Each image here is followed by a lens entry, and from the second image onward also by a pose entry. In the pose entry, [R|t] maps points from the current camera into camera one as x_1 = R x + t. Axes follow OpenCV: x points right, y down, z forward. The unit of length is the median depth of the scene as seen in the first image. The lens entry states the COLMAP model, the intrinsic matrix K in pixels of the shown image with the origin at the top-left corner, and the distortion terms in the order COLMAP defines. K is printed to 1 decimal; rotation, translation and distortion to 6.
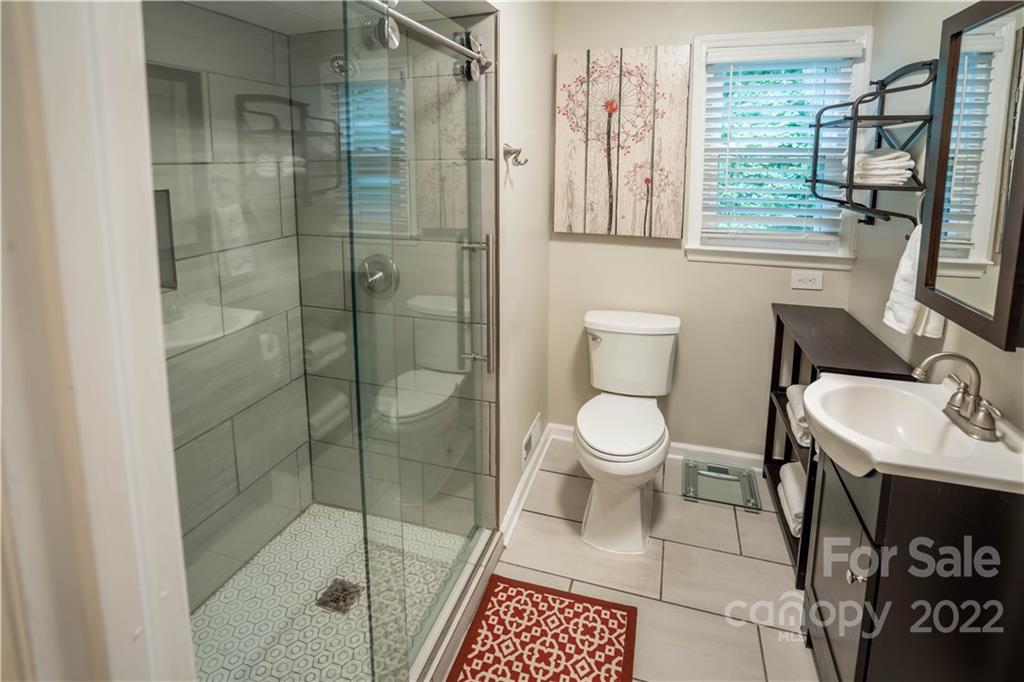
lens RADIAL K [[511.0, 0, 518.3], [0, 511.0, 233.1], [0, 0, 1]] dist [-0.016605, 0.005647]
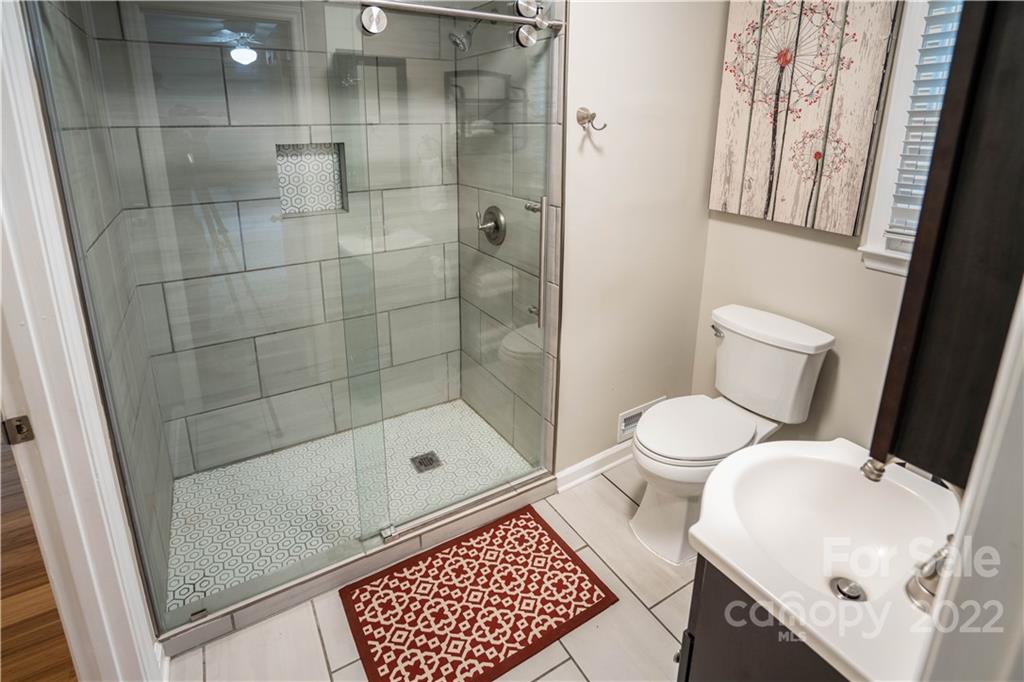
lens RADIAL K [[511.0, 0, 530.4], [0, 511.0, 260.8], [0, 0, 1]] dist [-0.016605, 0.005647]
pose [[0.768410, 0.174746, -0.615637, 0.418874], [-0.102996, 0.983226, 0.150530, -0.016827], [0.631615, -0.052260, 0.773519, 0.126868]]
